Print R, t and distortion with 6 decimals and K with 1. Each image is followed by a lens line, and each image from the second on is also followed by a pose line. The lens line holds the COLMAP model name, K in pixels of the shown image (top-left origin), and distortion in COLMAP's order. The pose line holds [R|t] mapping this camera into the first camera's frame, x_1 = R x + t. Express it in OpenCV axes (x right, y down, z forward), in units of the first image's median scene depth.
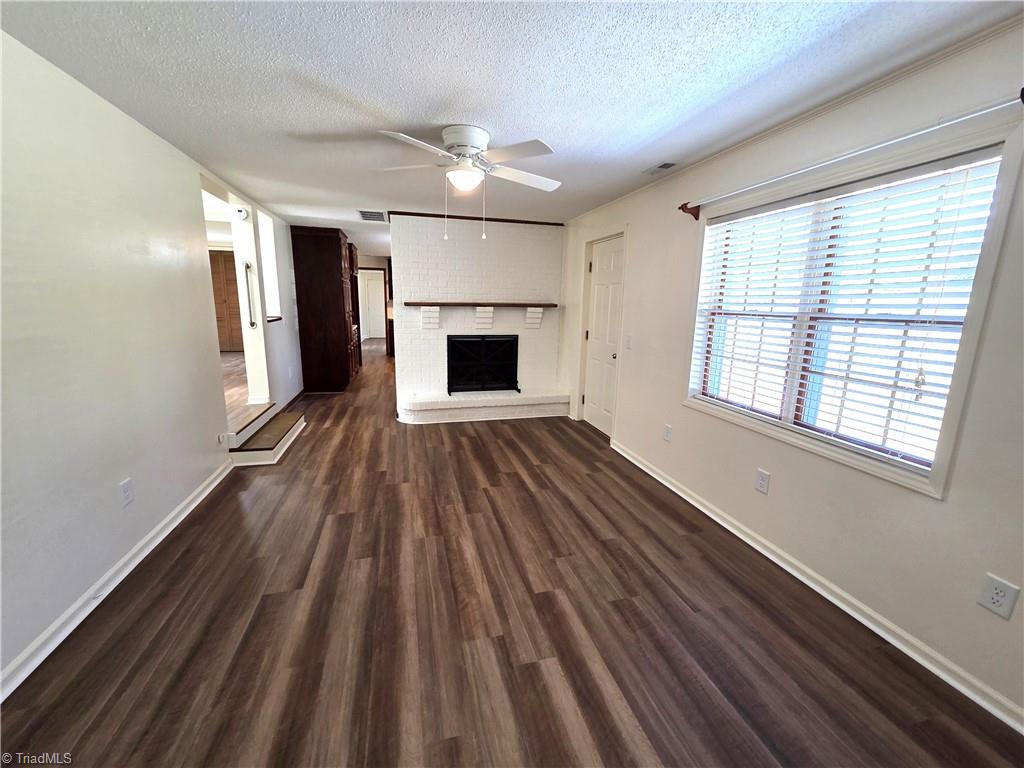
lens RADIAL K [[419.2, 0, 513.4], [0, 419.2, 382.8], [0, 0, 1]] dist [0.001023, -0.000247]
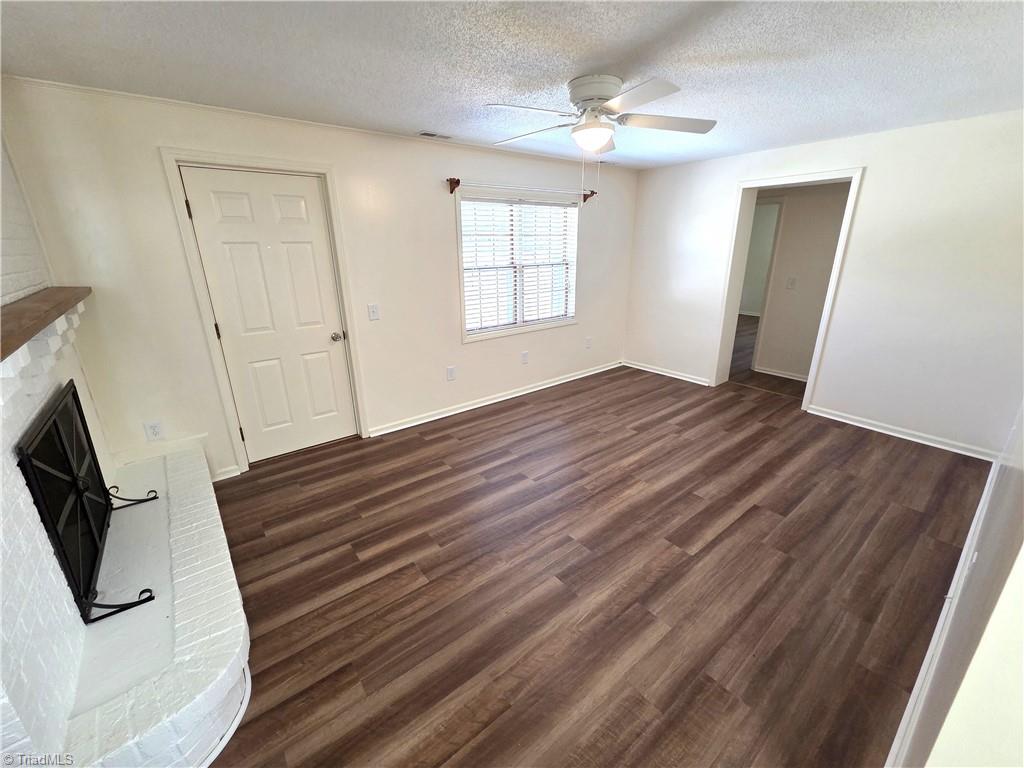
lens RADIAL K [[419.2, 0, 513.4], [0, 419.2, 382.8], [0, 0, 1]] dist [0.001023, -0.000247]
pose [[-0.399328, -0.304534, 0.864752, -0.942534], [0.177601, 0.899658, 0.398840, -0.381148], [-0.899442, 0.312848, -0.305173, 1.518207]]
